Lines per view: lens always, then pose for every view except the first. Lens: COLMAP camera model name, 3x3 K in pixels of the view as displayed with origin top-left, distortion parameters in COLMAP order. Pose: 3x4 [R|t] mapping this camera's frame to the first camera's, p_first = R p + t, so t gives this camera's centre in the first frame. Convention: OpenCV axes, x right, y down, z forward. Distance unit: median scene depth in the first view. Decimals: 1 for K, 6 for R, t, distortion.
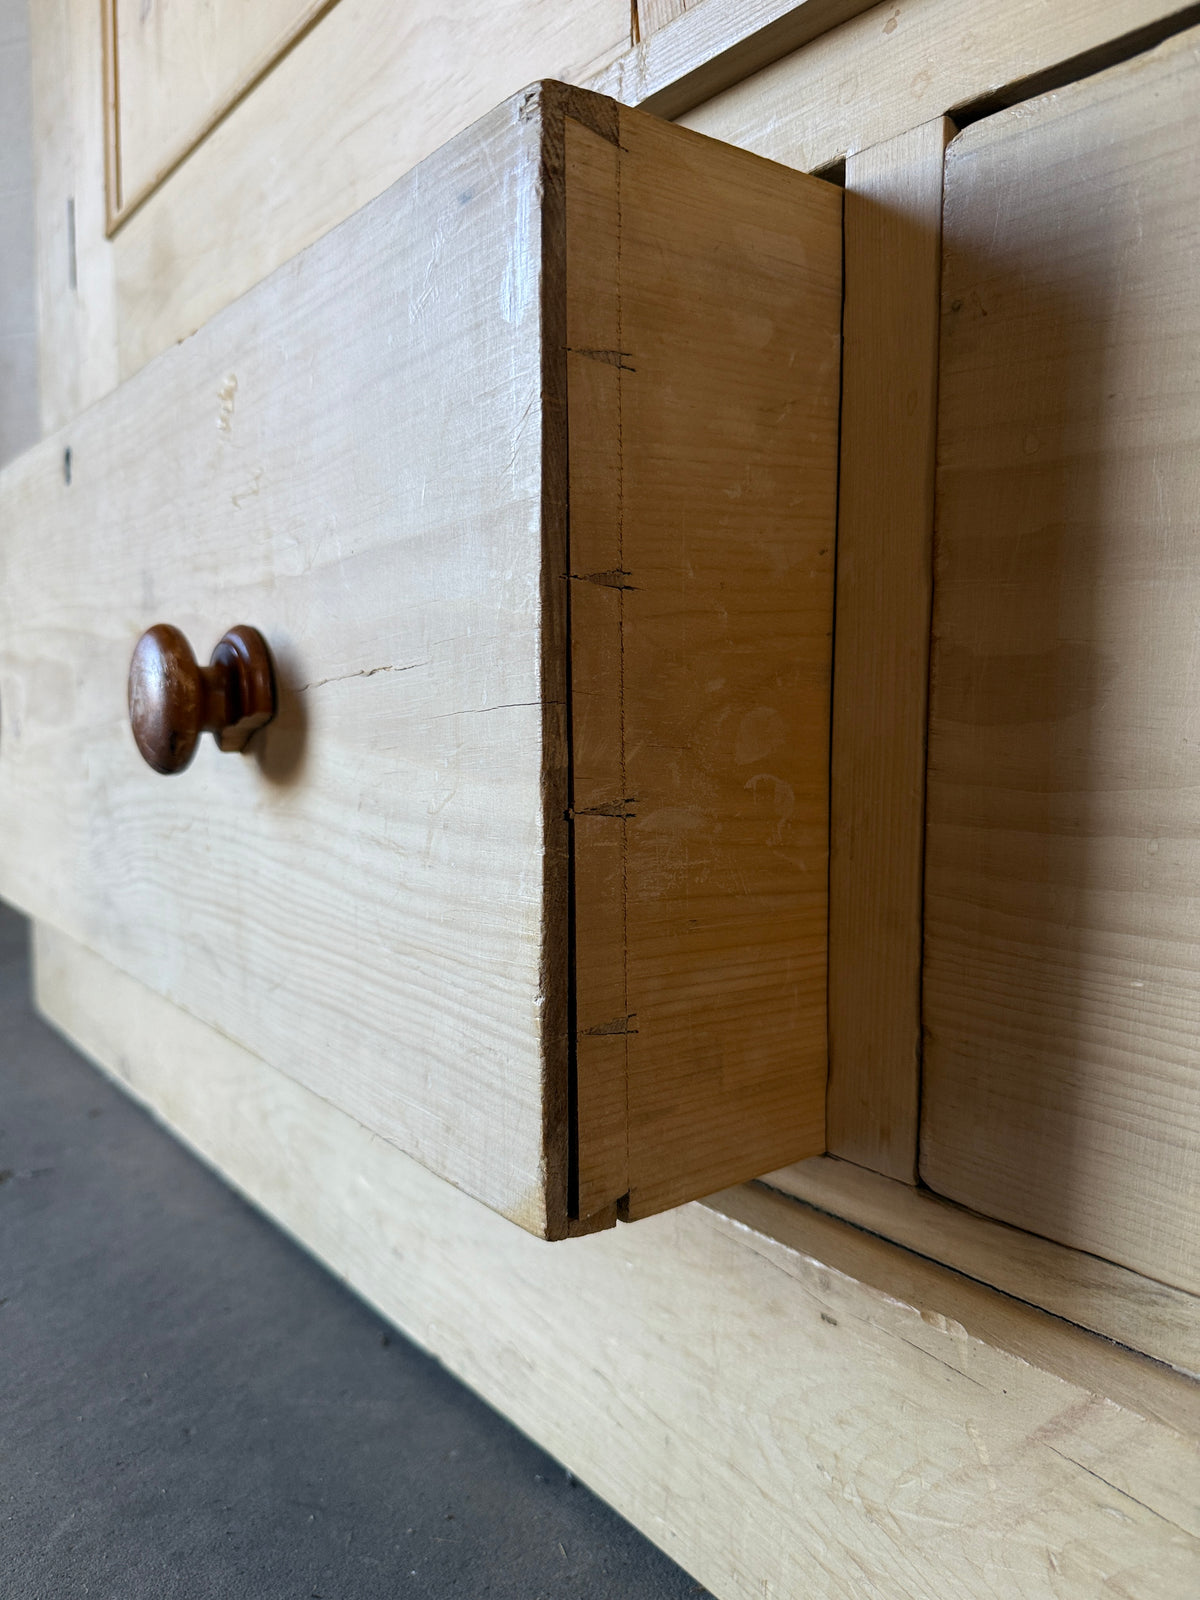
lens RADIAL K [[1112.4, 0, 593.8], [0, 1112.4, 796.6], [0, 0, 1]] dist [0.051308, -0.057990]
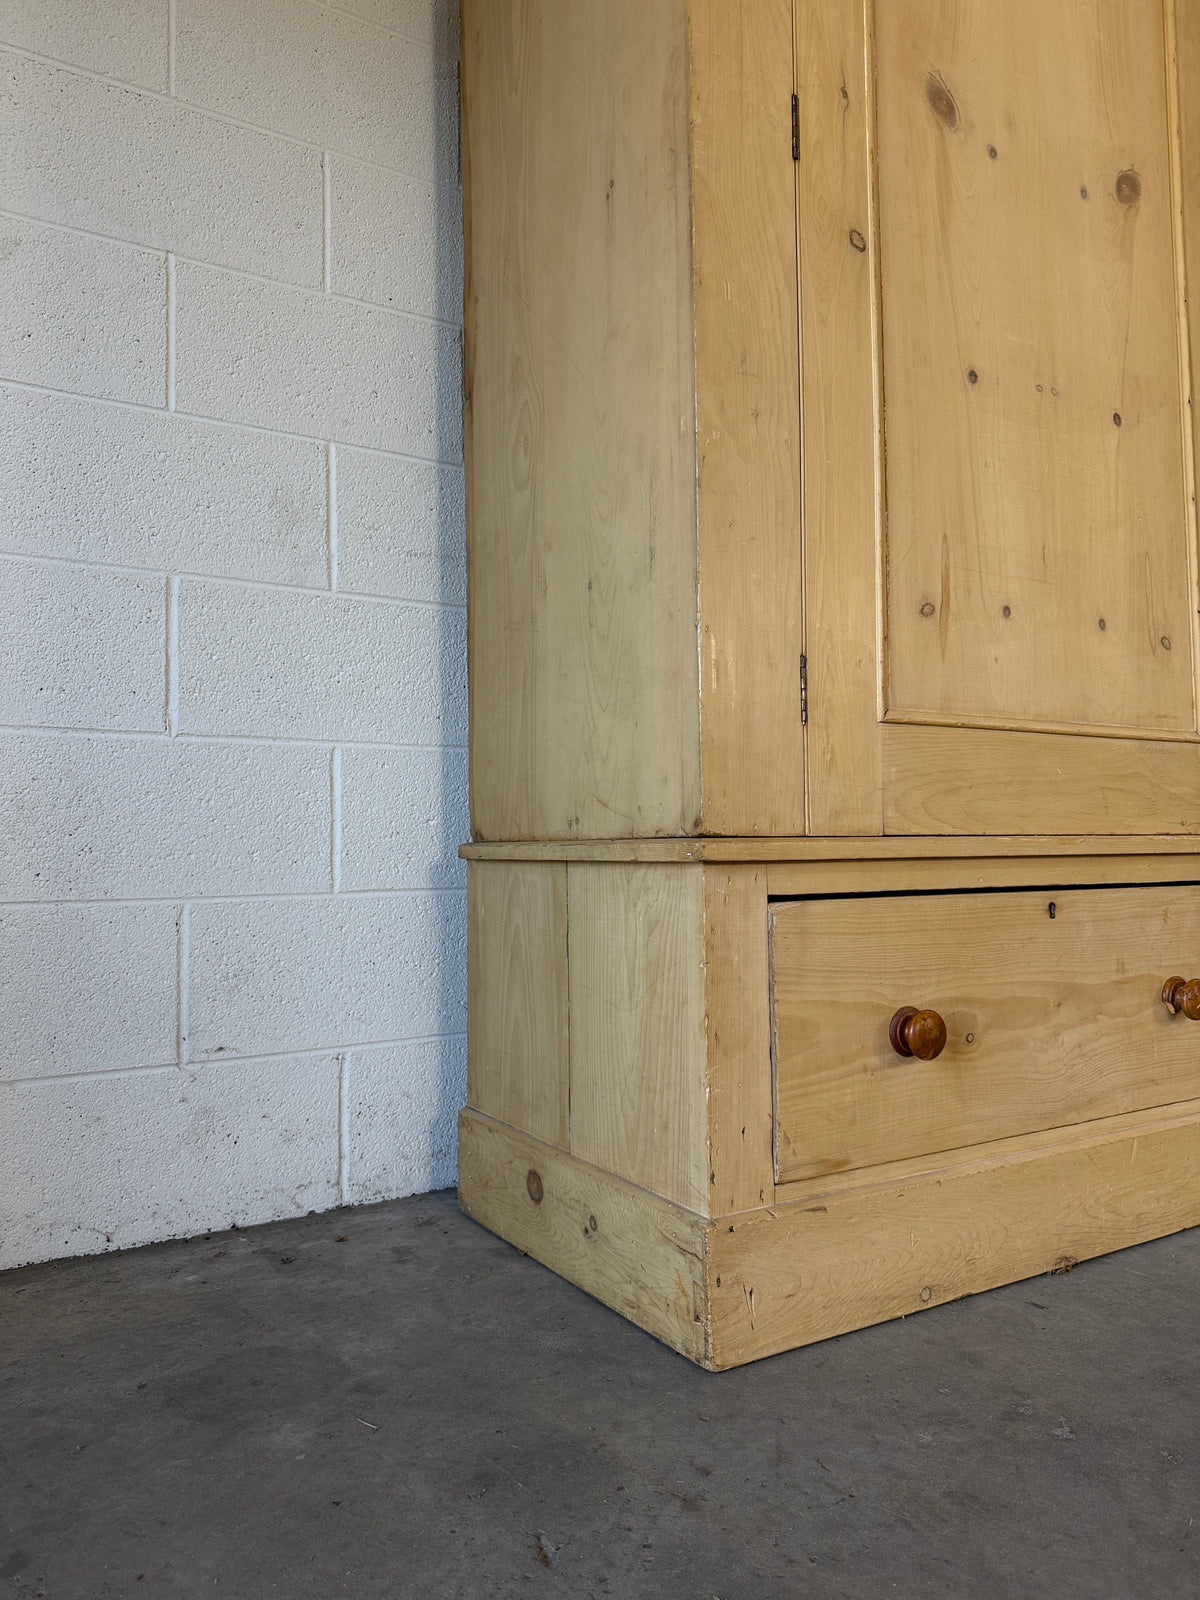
lens RADIAL K [[1112.4, 0, 597.5], [0, 1112.4, 809.8], [0, 0, 1]] dist [0.051308, -0.057990]
pose [[0.118962, 0.036270, 0.992236, -3.087743], [0.096532, 0.994176, -0.047915, -0.516714], [-0.988195, 0.101483, 0.114768, 1.763577]]
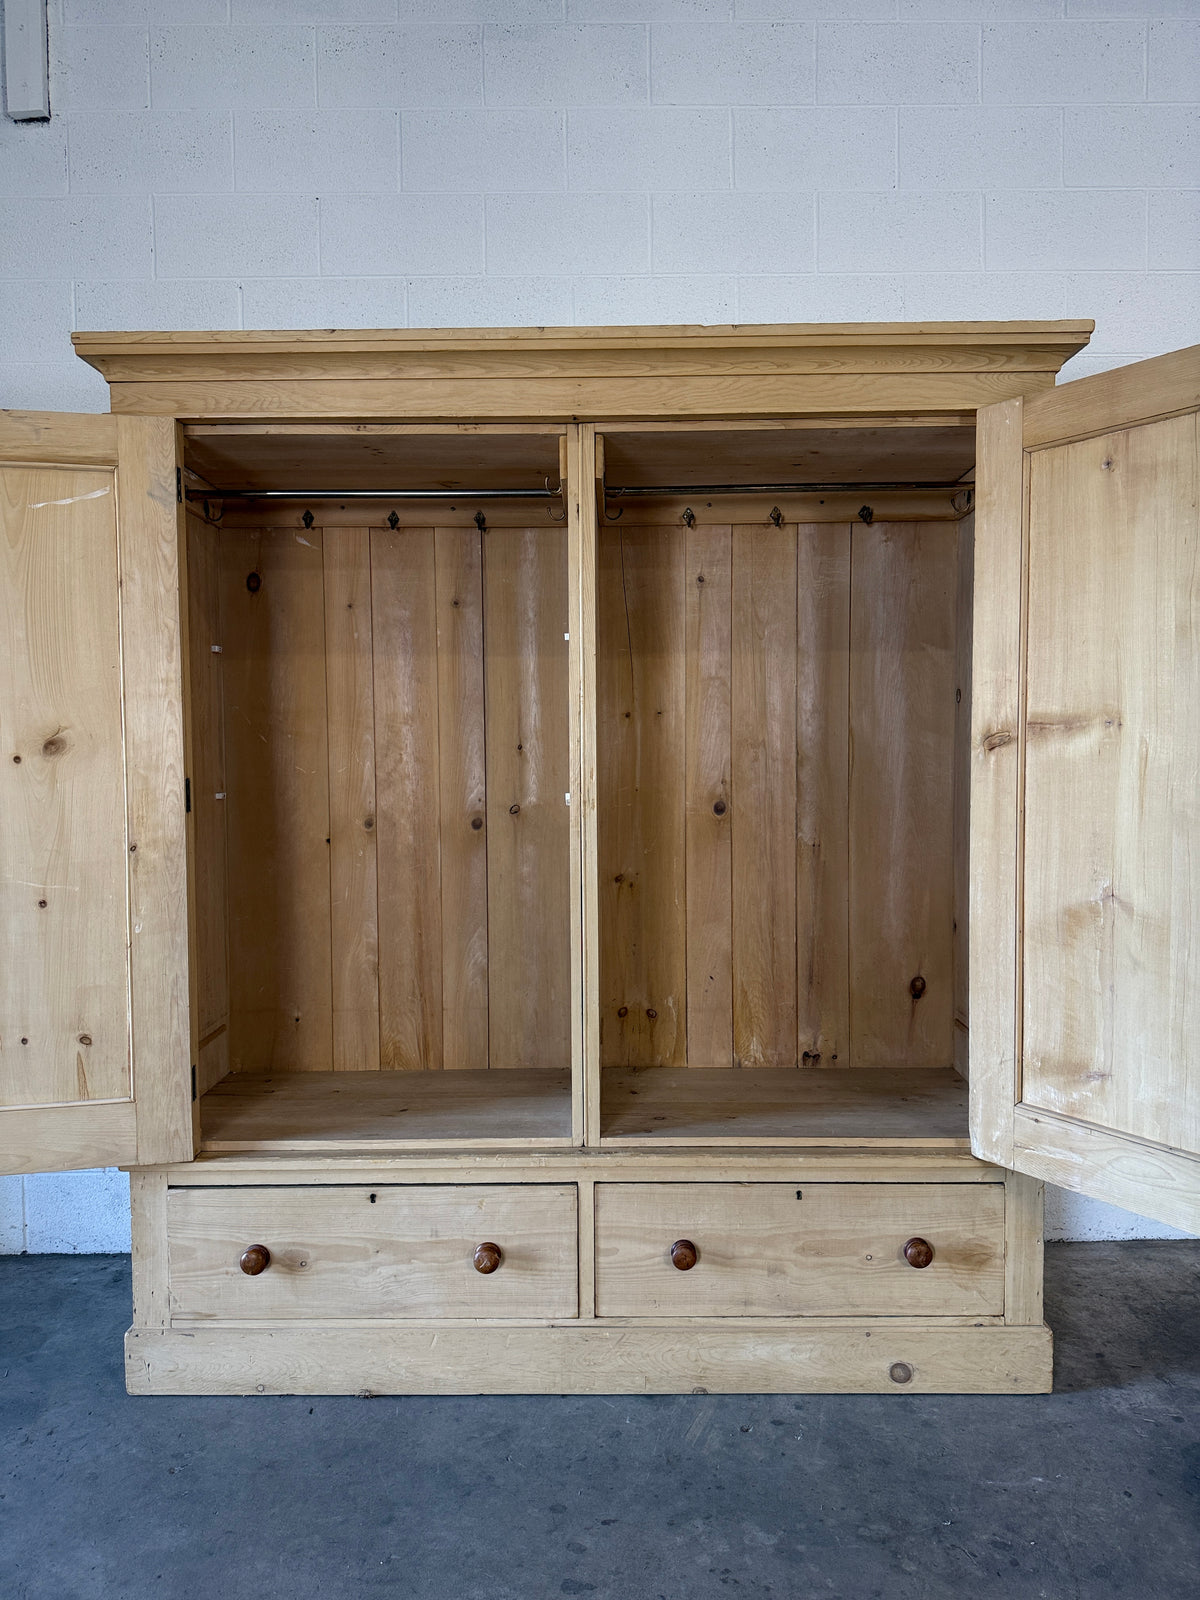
lens RADIAL K [[1112.4, 0, 597.4], [0, 1112.4, 804.5], [0, 0, 1]] dist [0.051308, -0.057990]
pose [[0.622888, -0.046979, 0.780899, -3.268572], [0.077944, 0.996955, -0.002196, -1.755061], [-0.778418, 0.062234, 0.624653, -2.388670]]
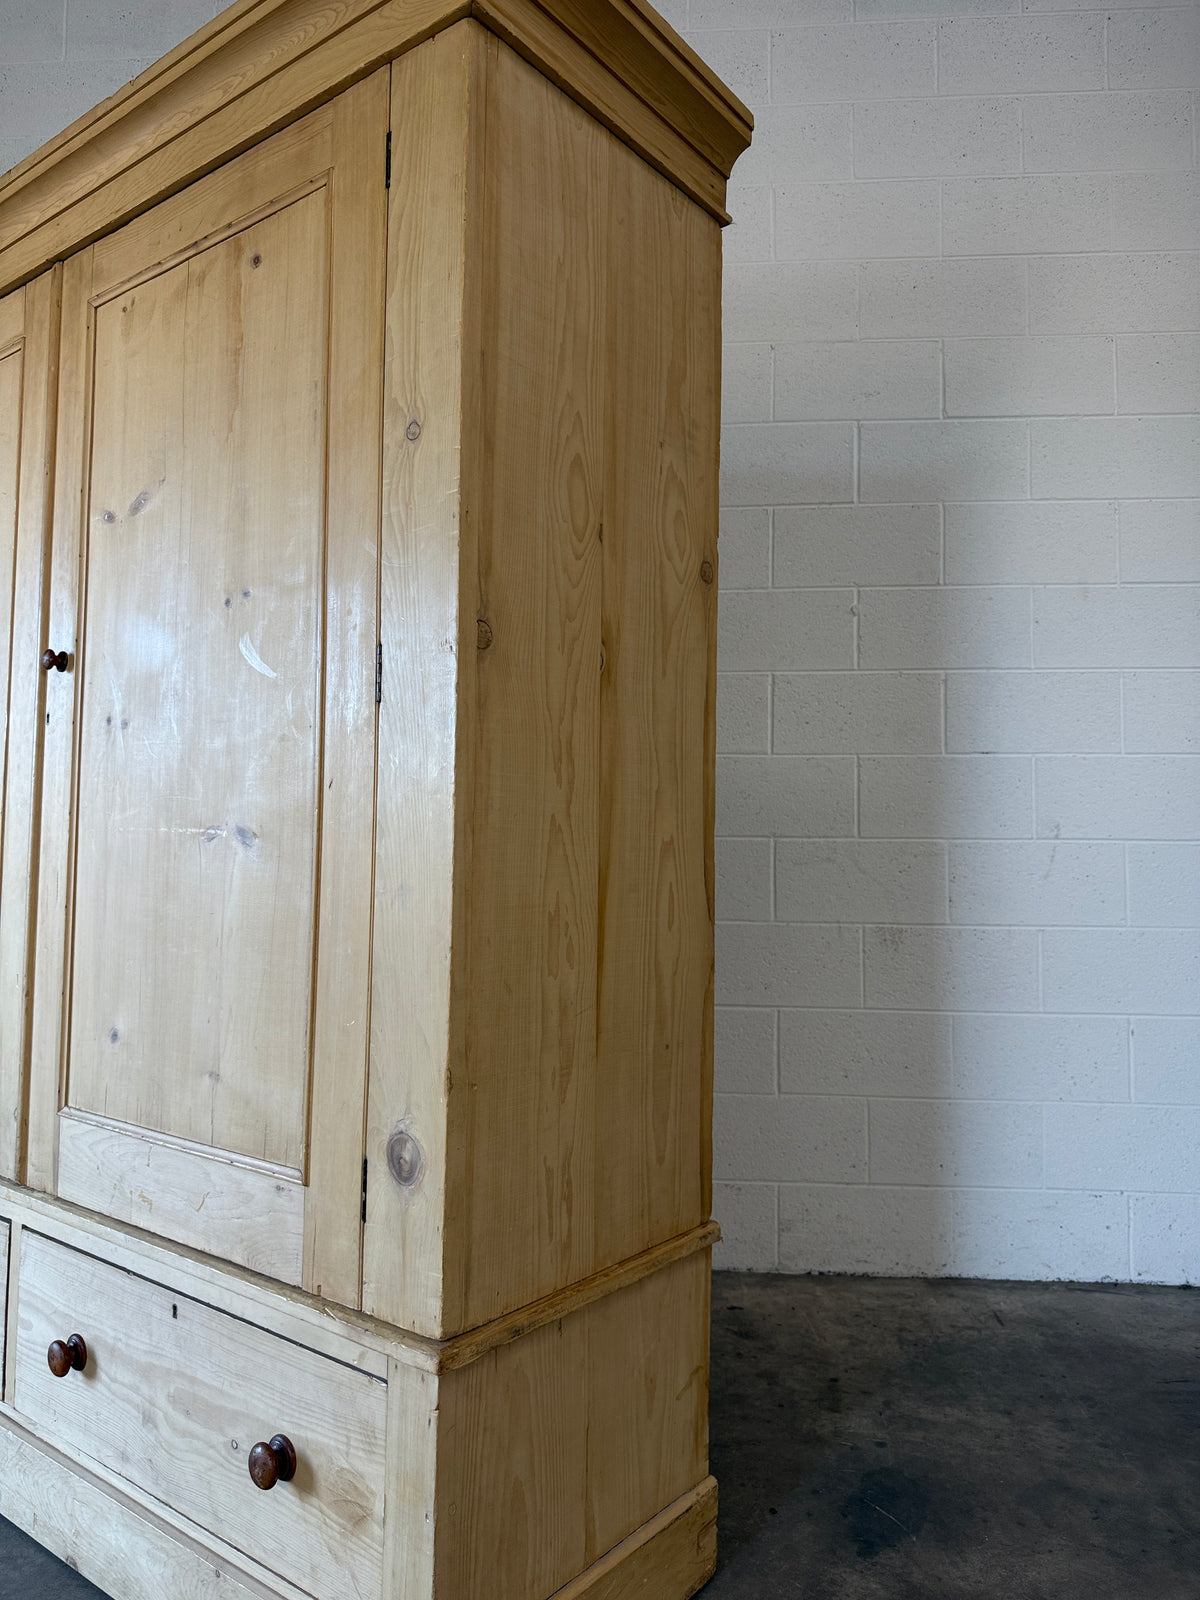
lens RADIAL K [[1112.4, 0, 606.1], [0, 1112.4, 798.5], [0, 0, 1]] dist [0.051308, -0.057990]
pose [[0.965870, 0.023344, 0.257973, 0.811927], [0.011875, 0.990893, -0.134127, -1.084534], [-0.258755, 0.132612, 0.956797, -3.359144]]
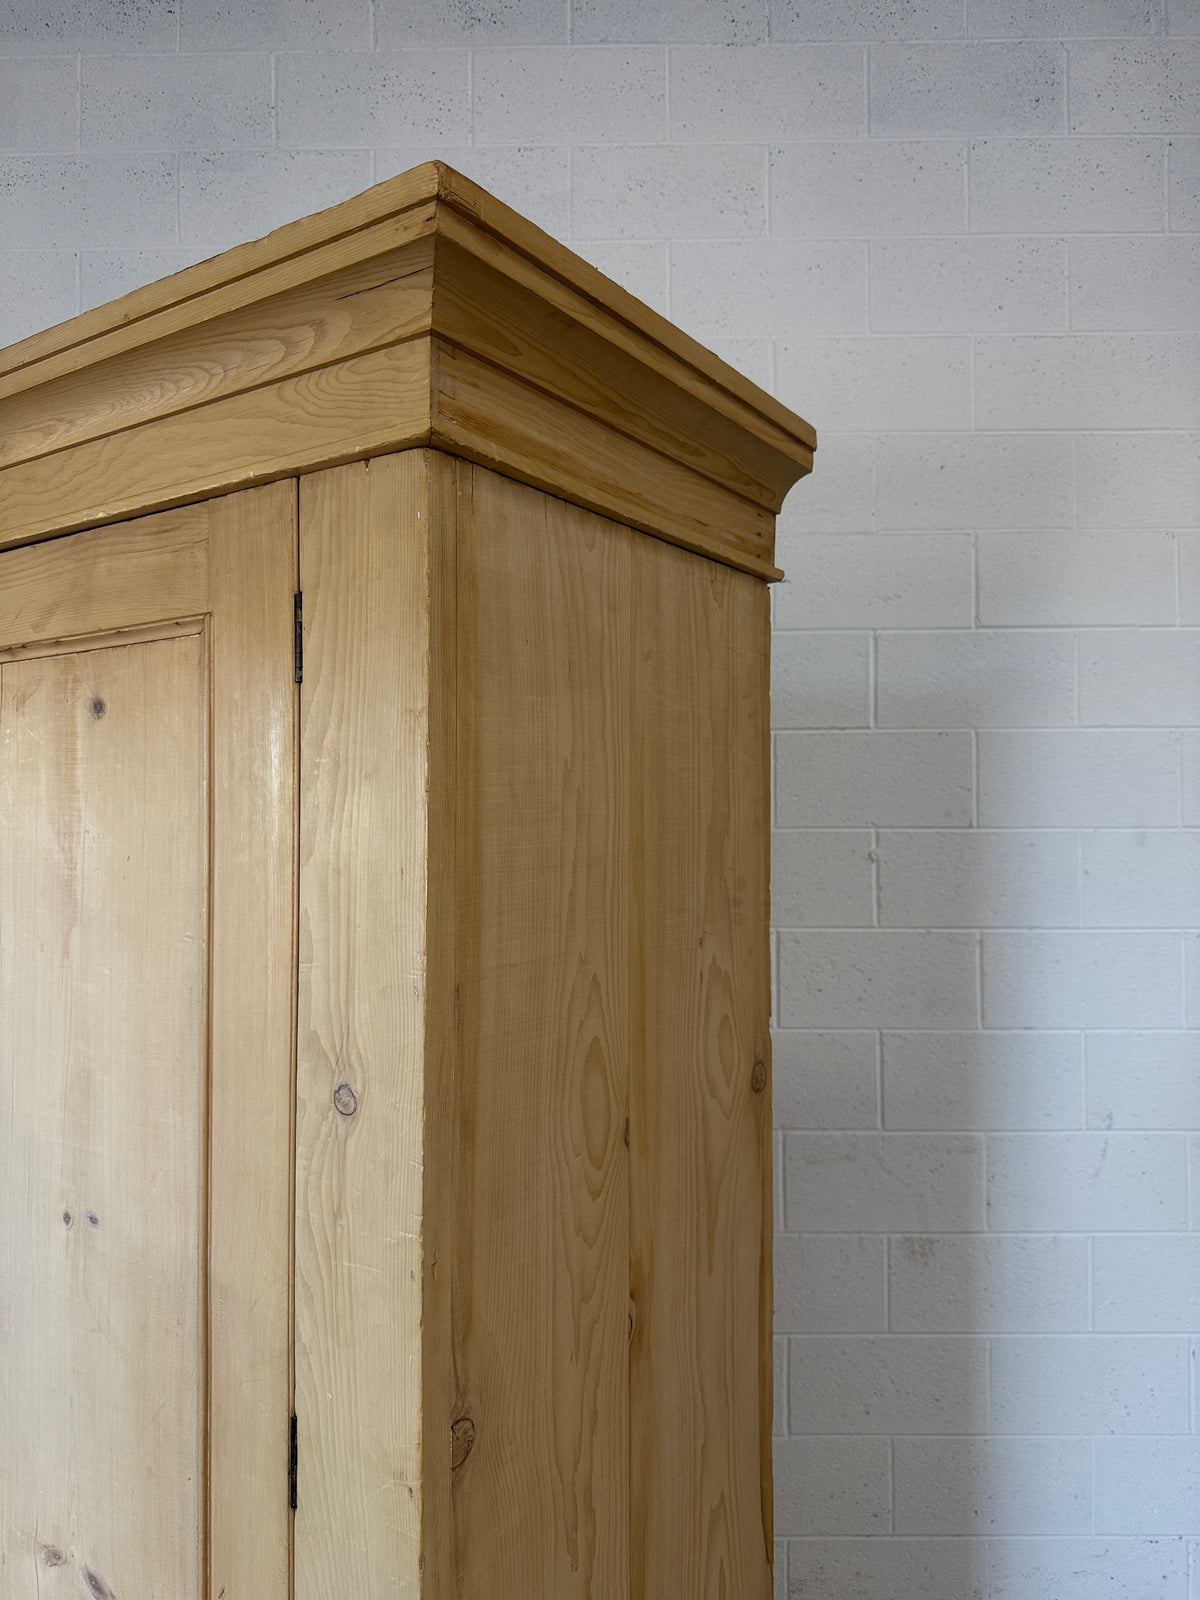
lens RADIAL K [[1112.4, 0, 604.4], [0, 1112.4, 810.8], [0, 0, 1]] dist [0.051308, -0.057990]
pose [[0.949135, 0.002021, 0.314863, 0.872184], [0.028884, 0.995204, -0.093457, -2.467462], [-0.313542, 0.097797, 0.944525, -2.605346]]
